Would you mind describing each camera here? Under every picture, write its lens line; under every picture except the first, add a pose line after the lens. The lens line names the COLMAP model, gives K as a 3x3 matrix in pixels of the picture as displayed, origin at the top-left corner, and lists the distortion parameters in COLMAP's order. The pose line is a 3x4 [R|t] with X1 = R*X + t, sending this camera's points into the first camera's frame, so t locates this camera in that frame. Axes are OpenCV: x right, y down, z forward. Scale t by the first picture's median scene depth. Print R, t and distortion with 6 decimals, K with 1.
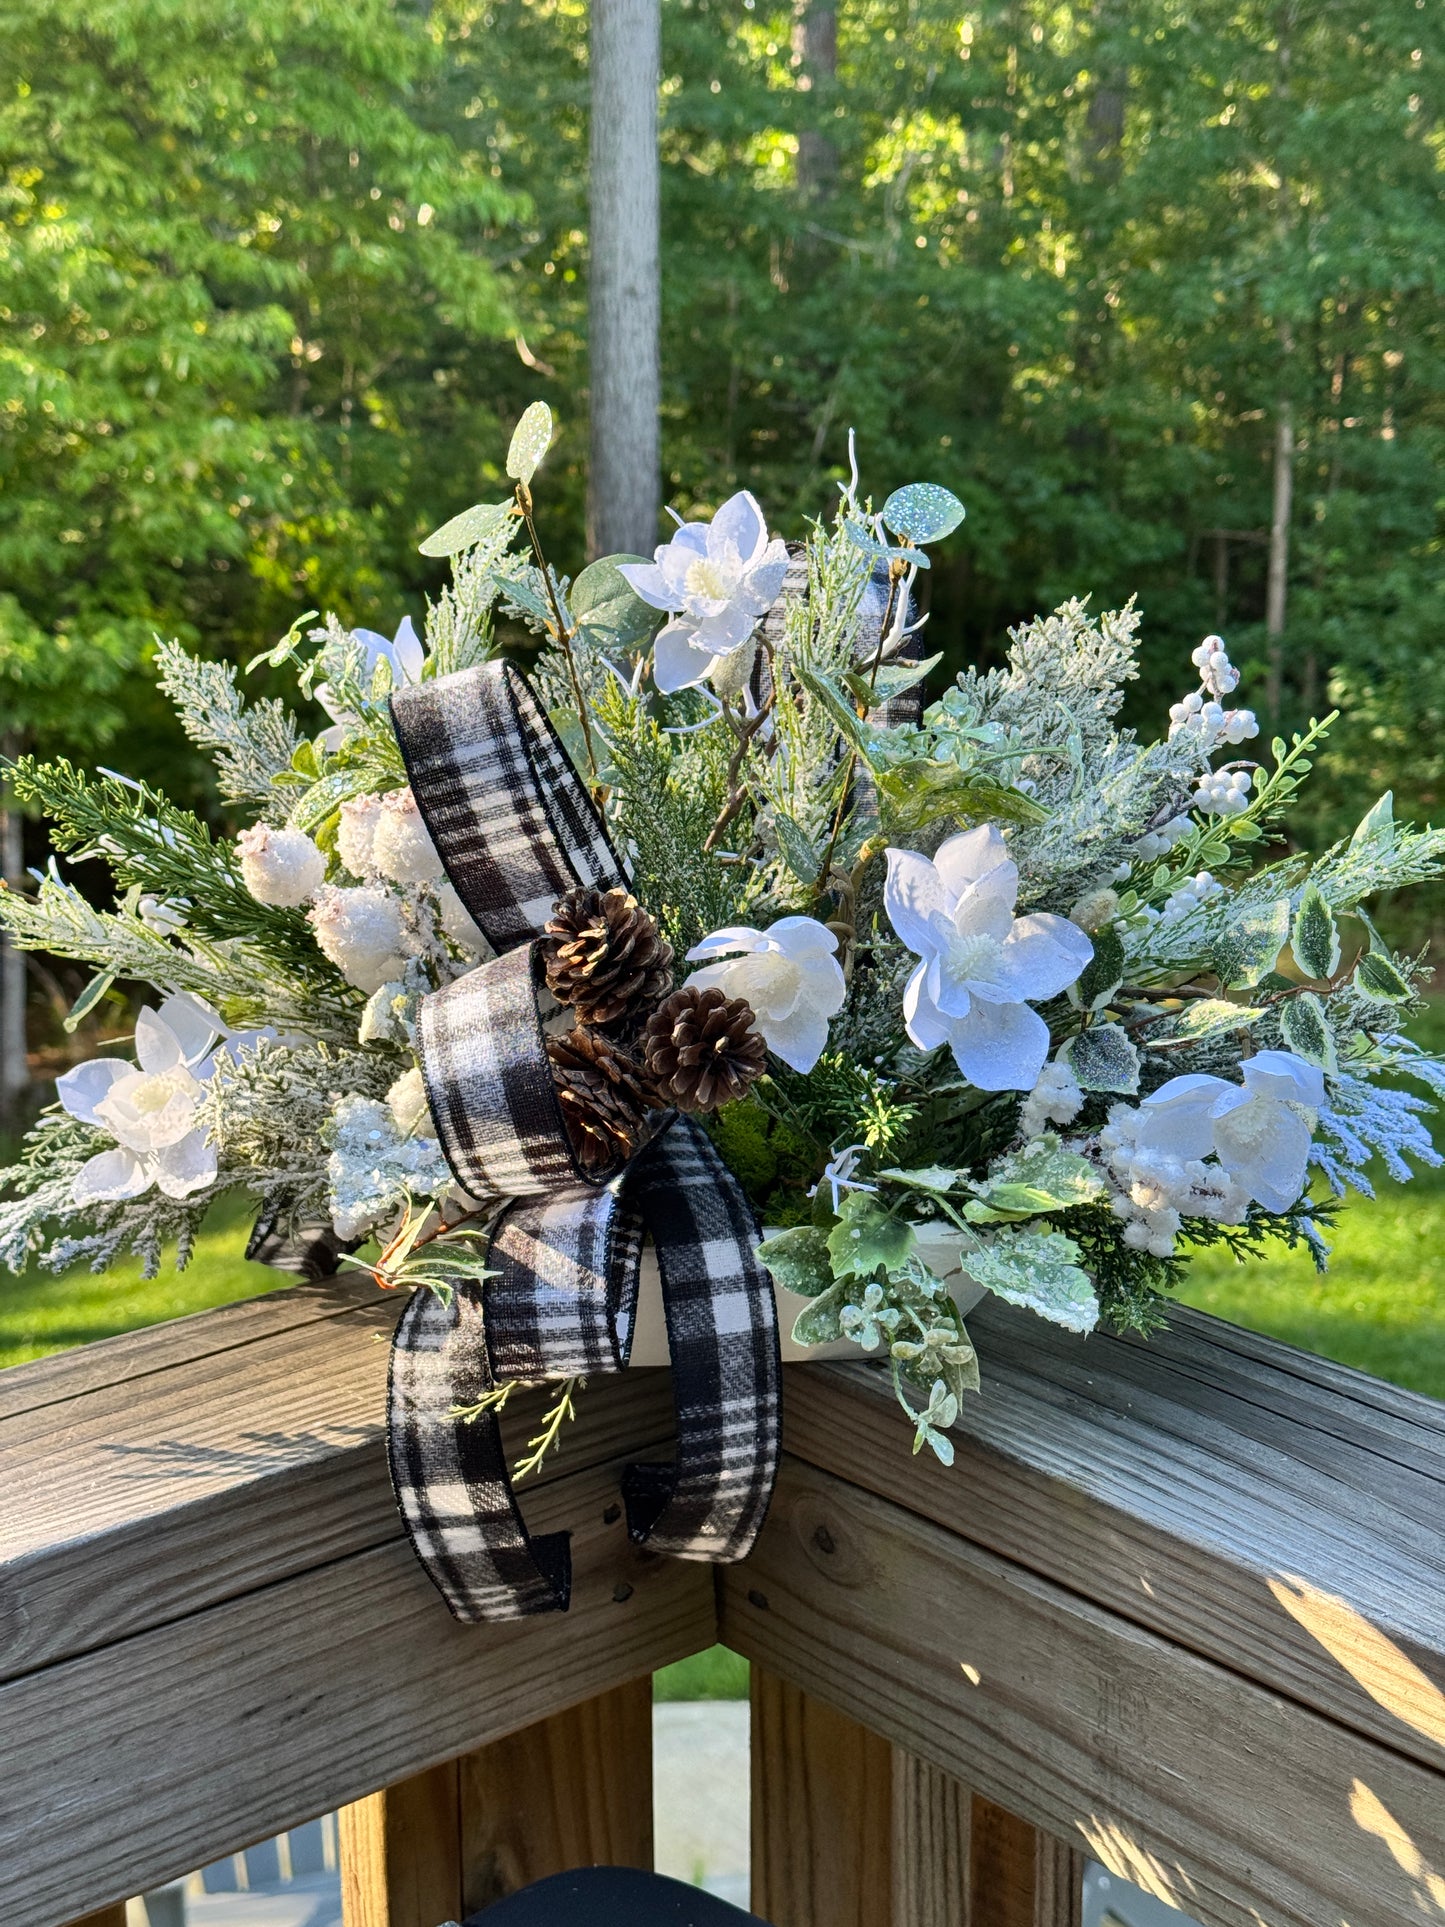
lens RADIAL K [[2706.0, 0, 722.1], [0, 2706.0, 972.0], [0, 0, 1]] dist [0.198393, -0.337586]
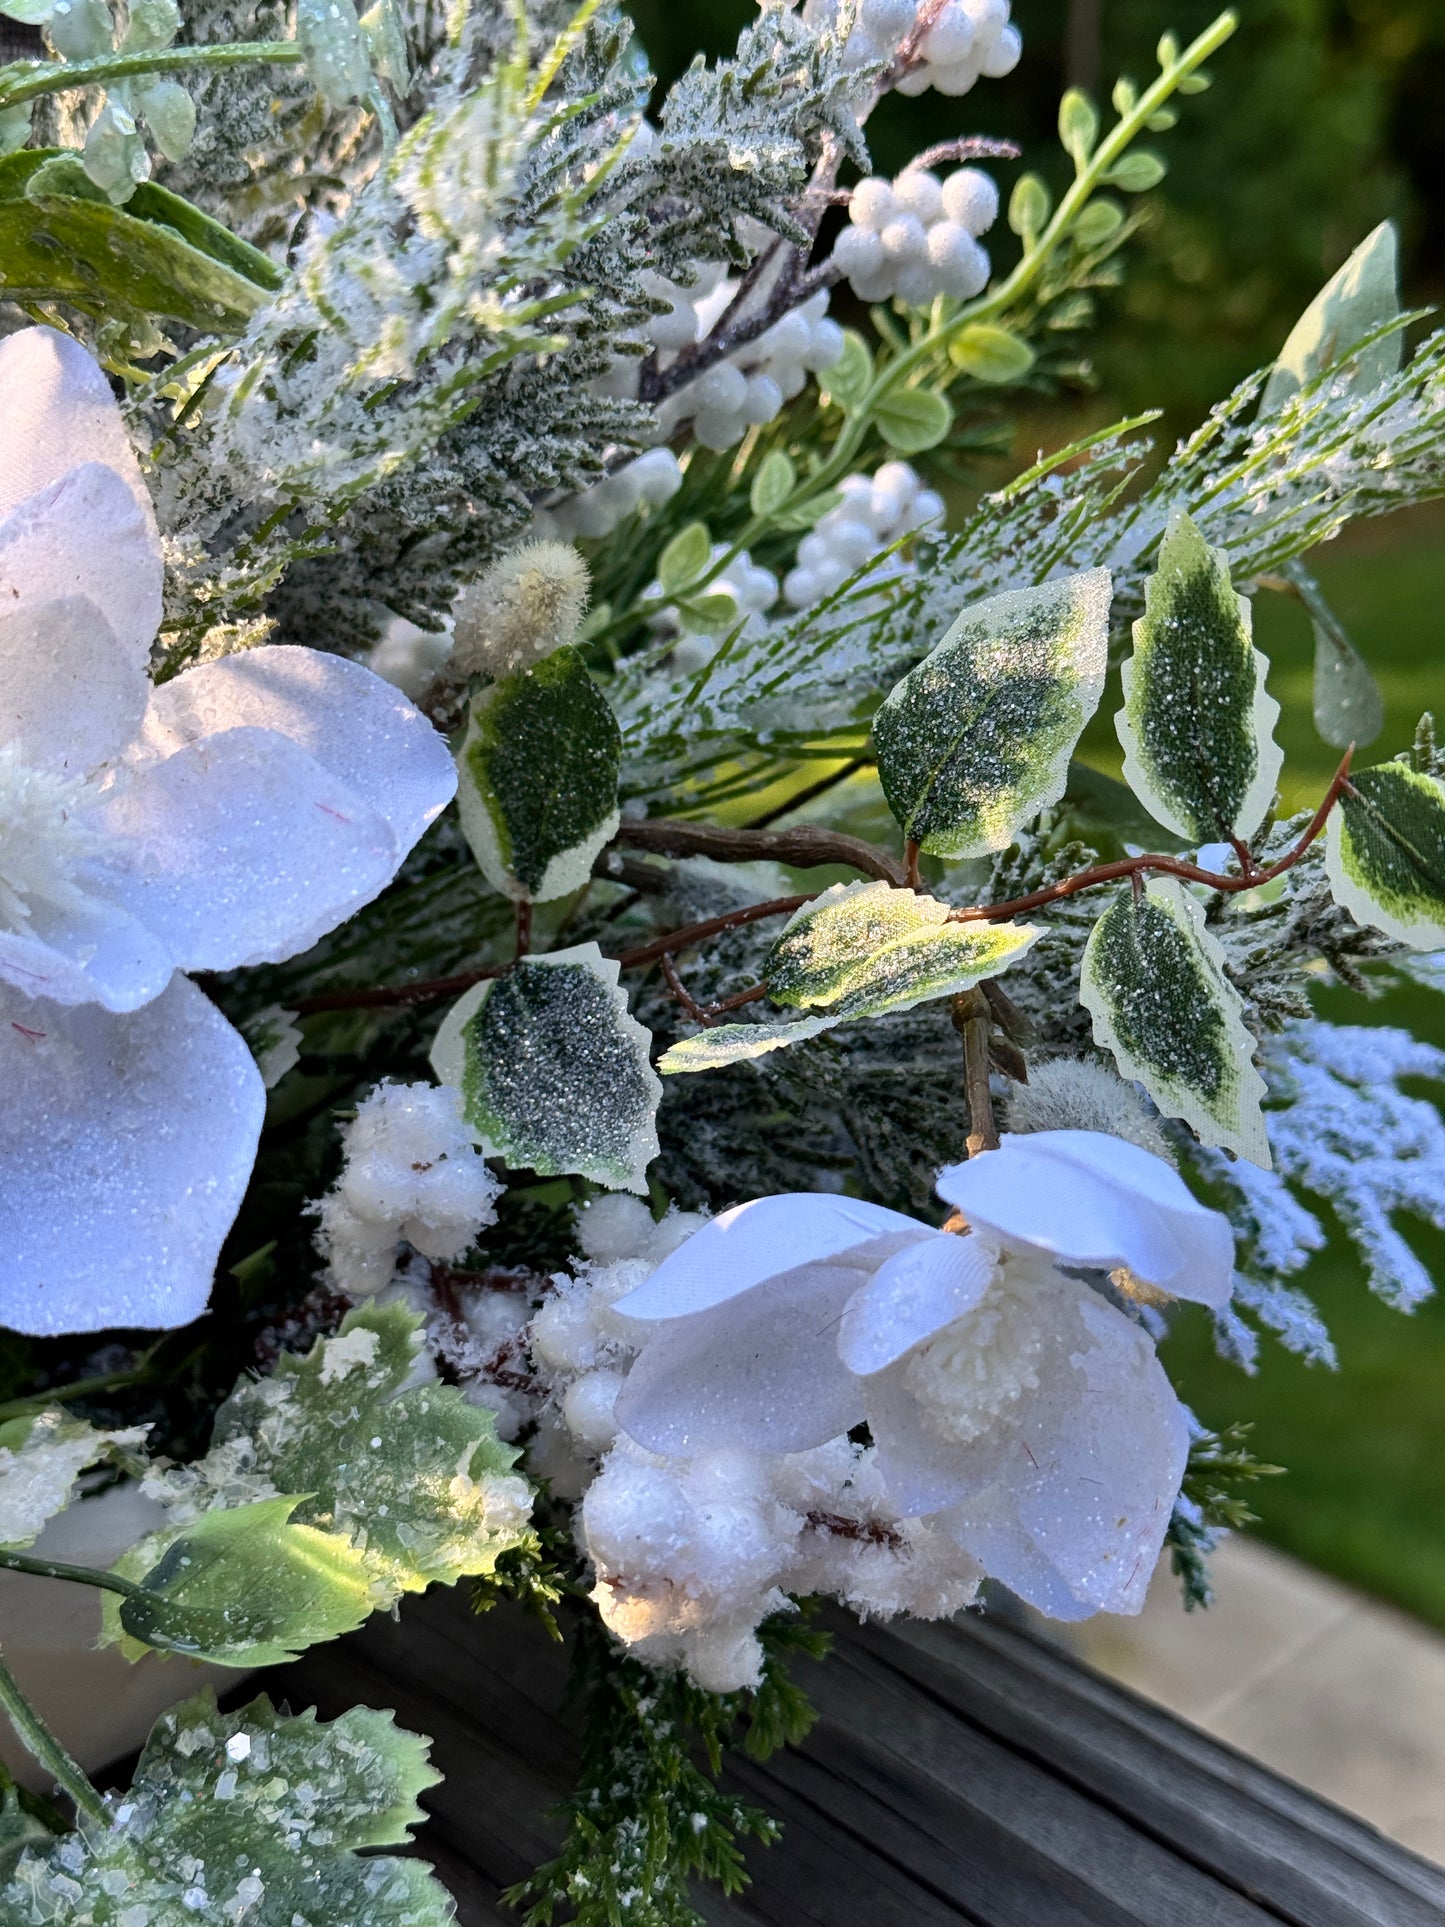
lens RADIAL K [[2783.0, 0, 733.5], [0, 2783.0, 971.5], [0, 0, 1]] dist [0.189238, -0.364361]
pose [[0.996626, -0.035537, 0.073981, 0.135430], [0.023896, 0.987987, 0.152680, -0.030043], [-0.078518, -0.150397, 0.985503, 0.659527]]
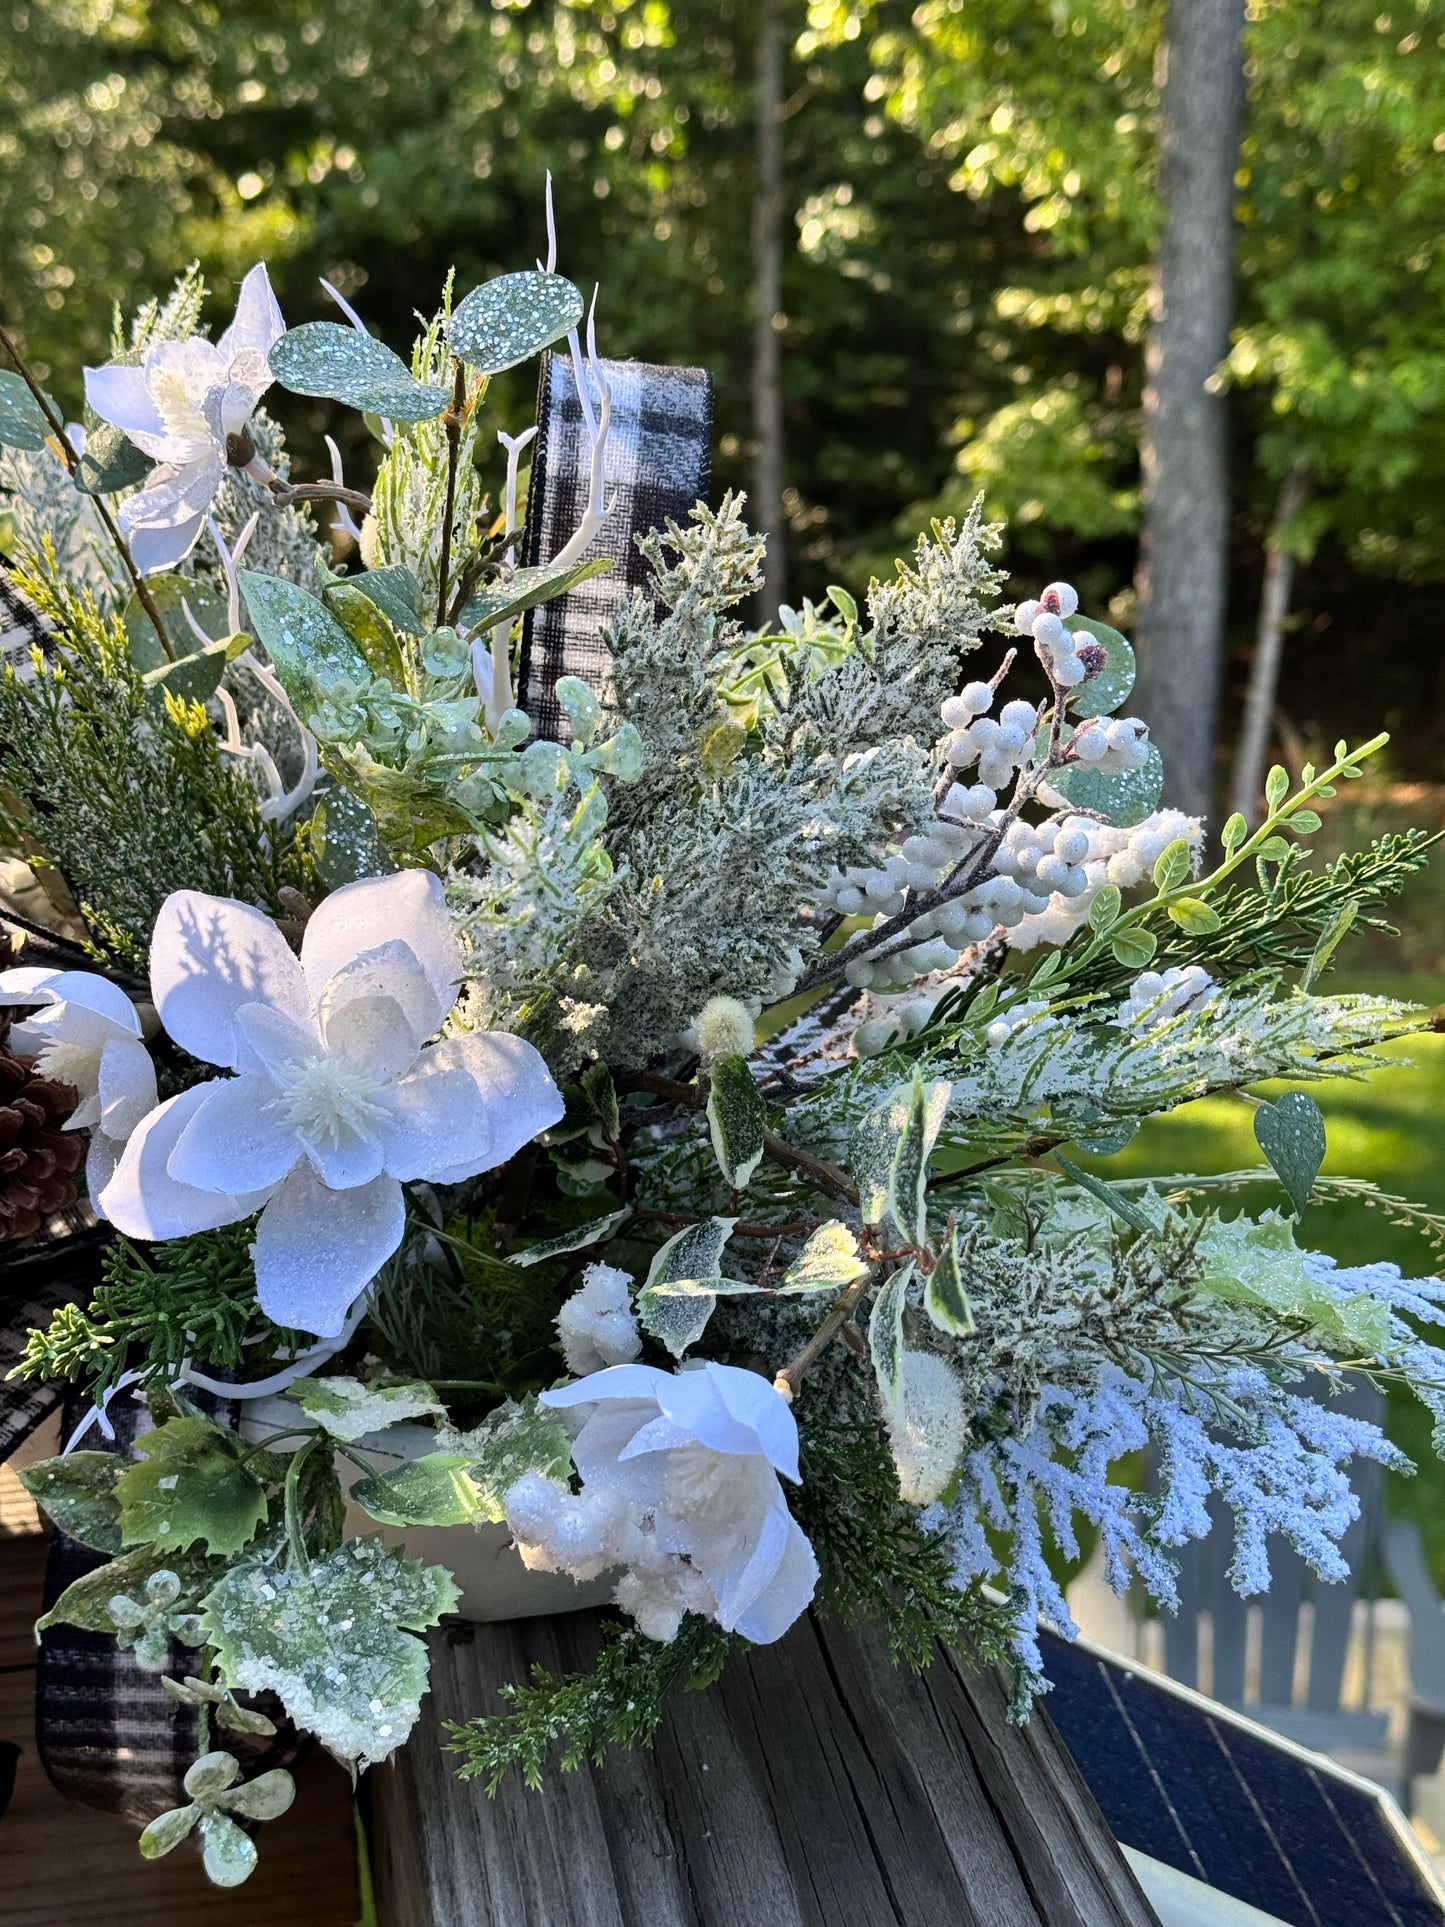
lens RADIAL K [[2738.9, 0, 712.4], [0, 2738.9, 974.0], [0, 0, 1]] dist [0.146081, -0.169391]
pose [[0.879964, 0.177433, -0.440660, 0.393584], [-0.135500, 0.982840, 0.125160, -0.108095], [0.455305, -0.050427, 0.888906, 0.469005]]
